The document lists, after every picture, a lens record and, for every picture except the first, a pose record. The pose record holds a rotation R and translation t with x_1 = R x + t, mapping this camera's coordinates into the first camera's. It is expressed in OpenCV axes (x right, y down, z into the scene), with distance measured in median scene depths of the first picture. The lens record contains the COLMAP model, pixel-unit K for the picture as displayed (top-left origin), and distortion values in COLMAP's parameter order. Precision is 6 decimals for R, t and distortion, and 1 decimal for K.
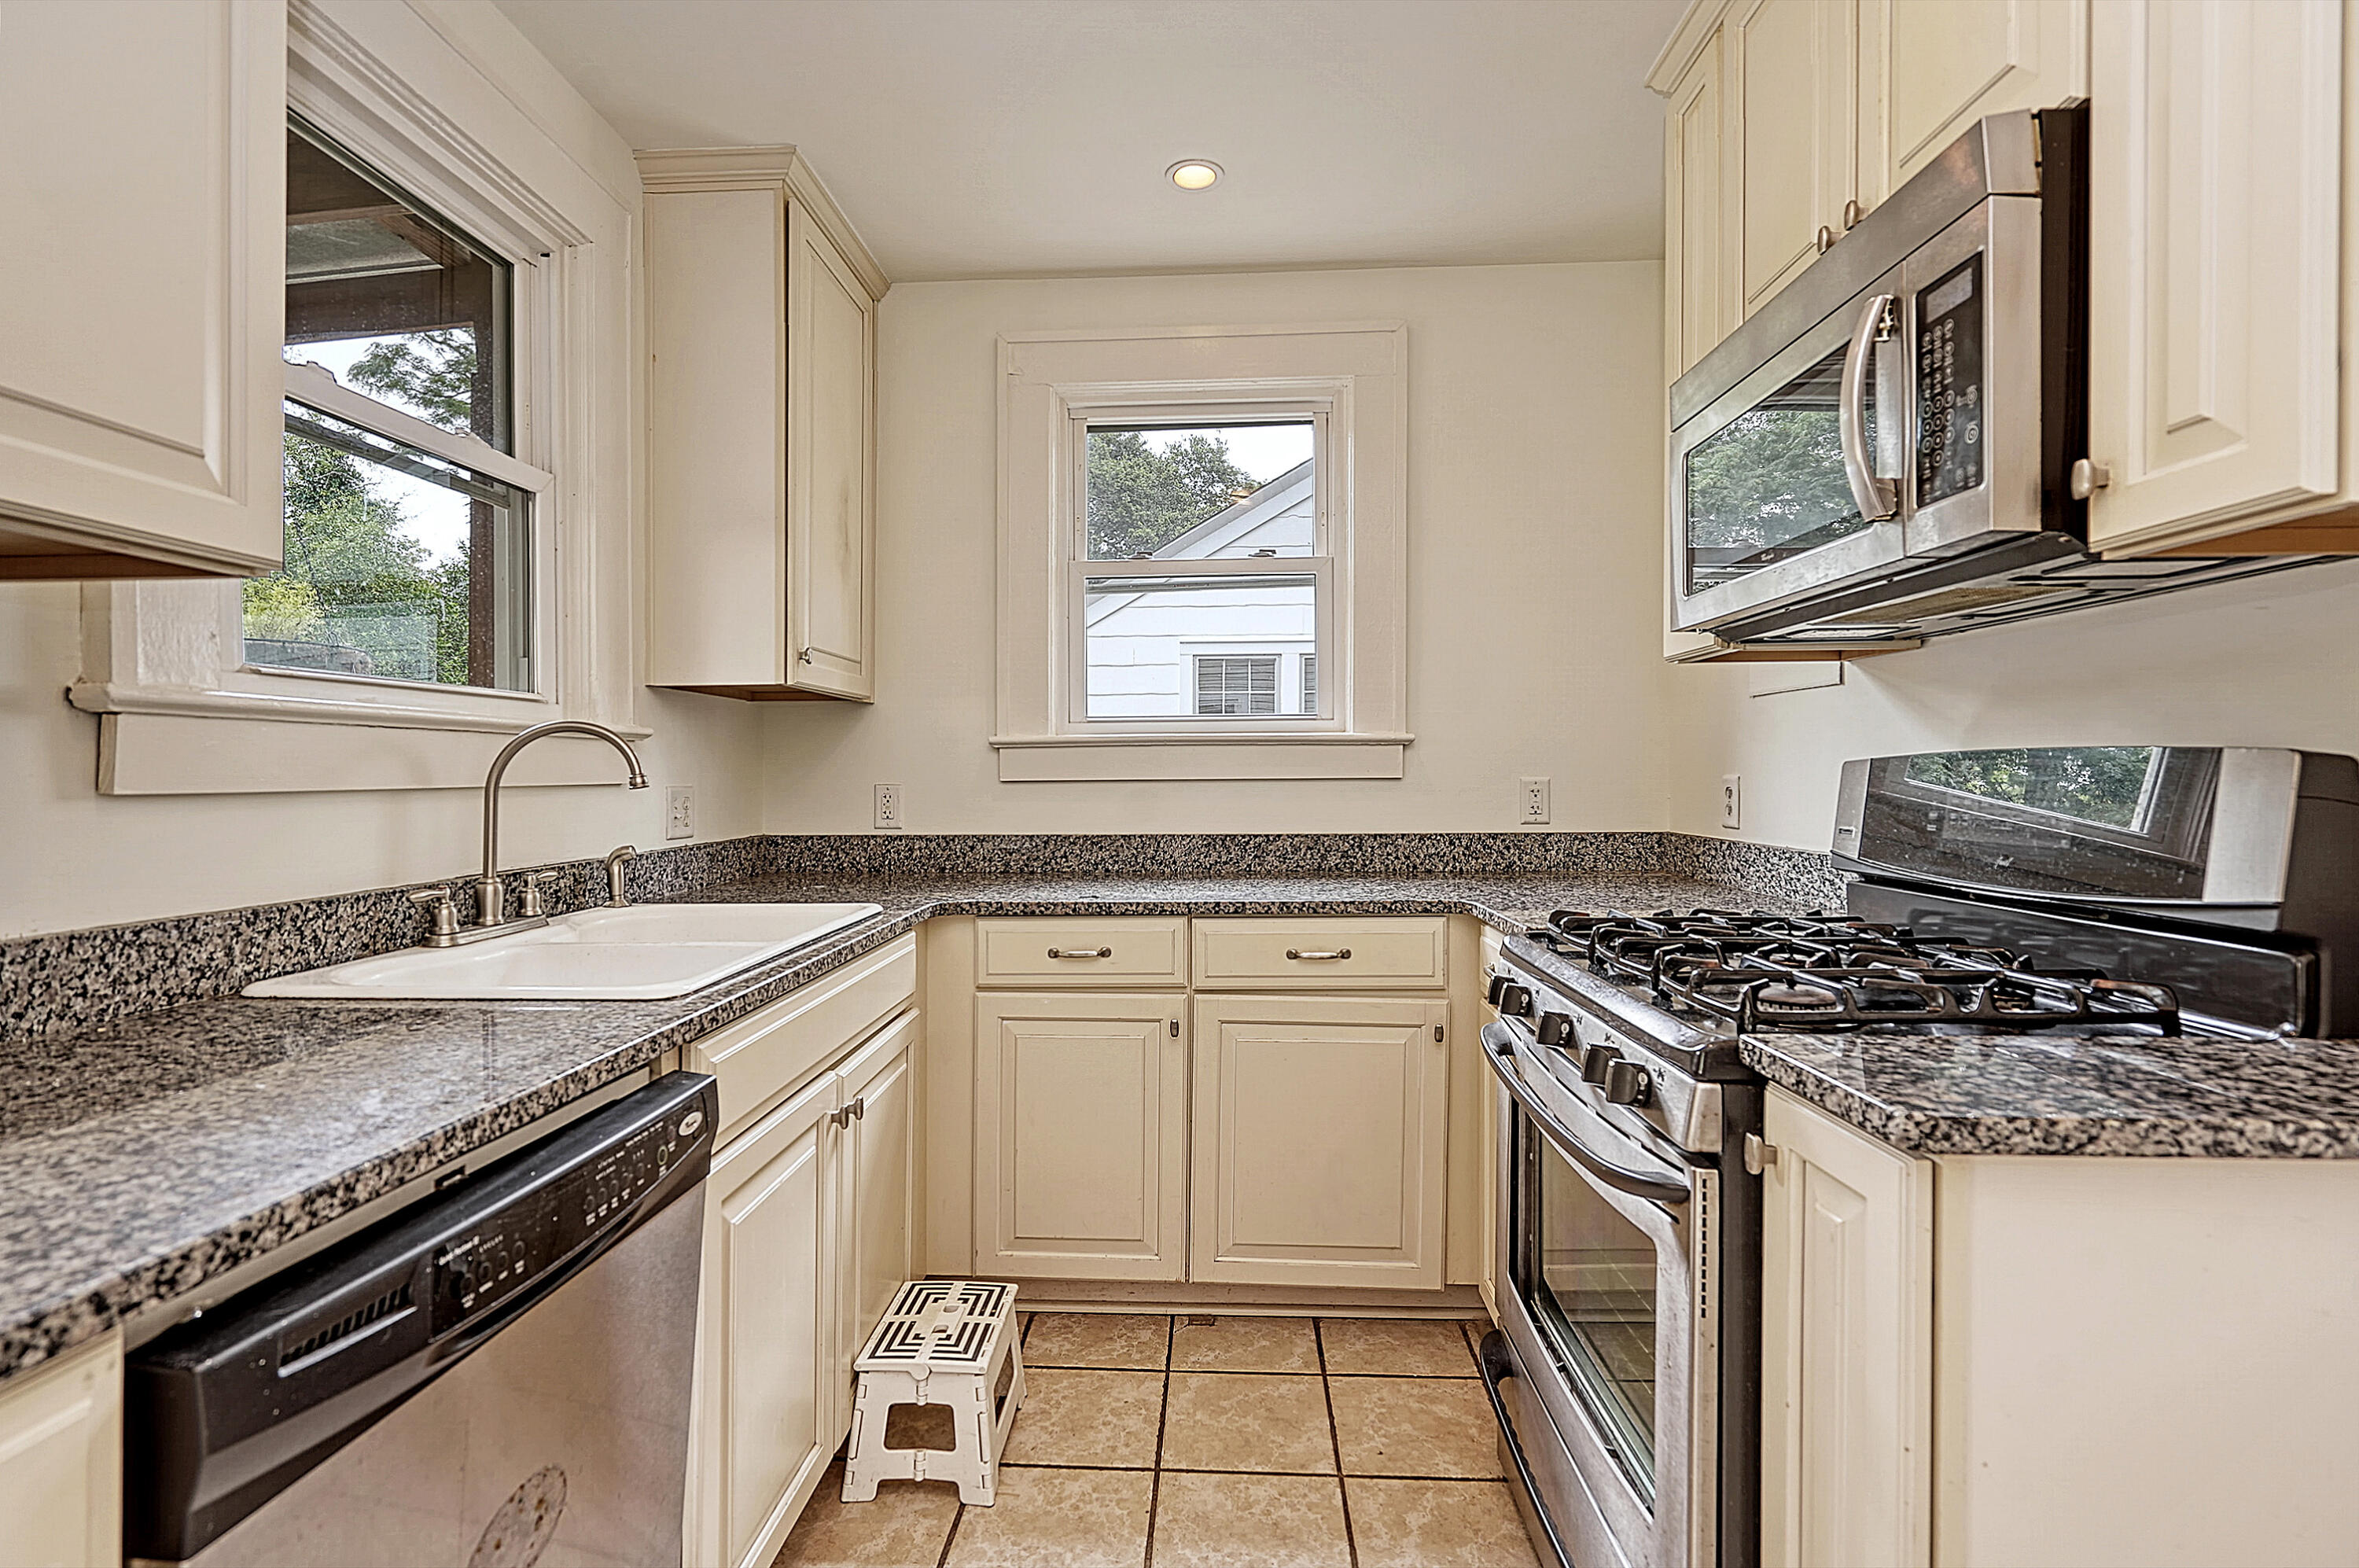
lens RADIAL K [[1090.8, 0, 1179.5], [0, 1090.8, 784.0], [0, 0, 1]] dist [-0.003244, -0.000151]
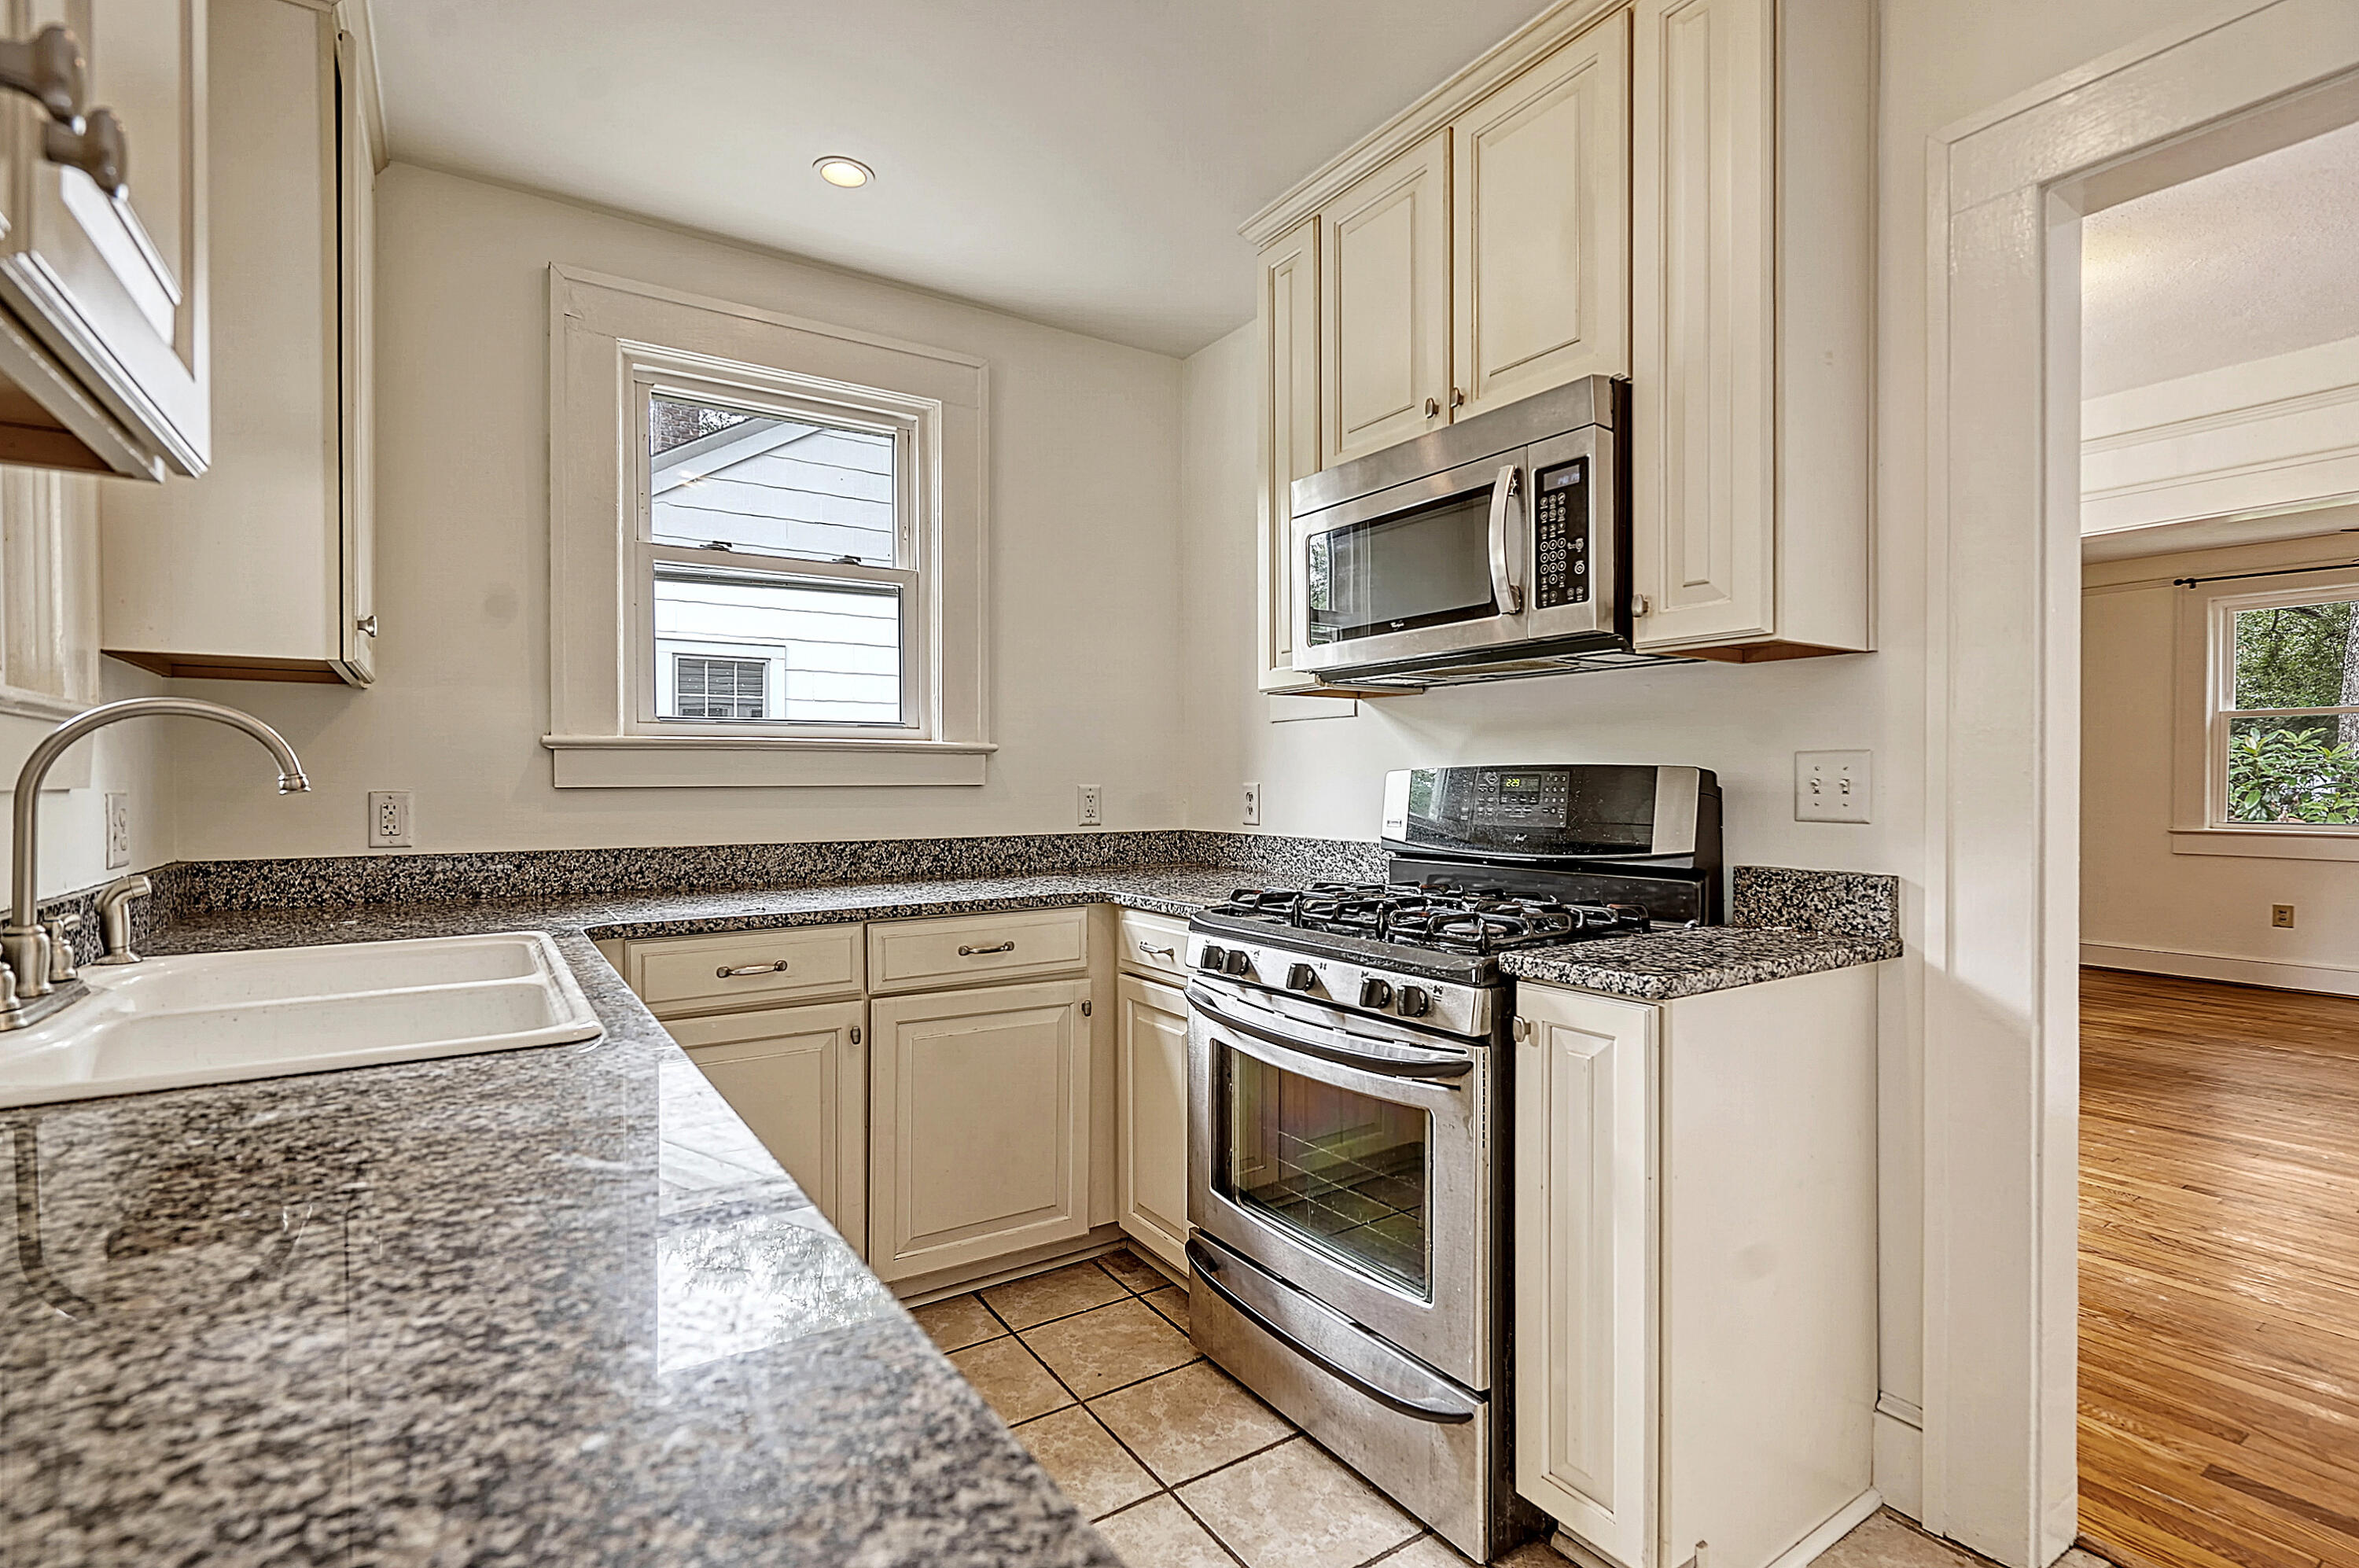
lens RADIAL K [[1082.4, 0, 1183.6], [0, 1082.4, 797.2], [0, 0, 1]] dist [-0.000774, 0.000117]
pose [[0.805859, -0.004377, 0.592092, -0.351769], [0.003245, 0.999990, 0.002977, 0.005057], [-0.592099, -0.000478, 0.805865, 0.029633]]
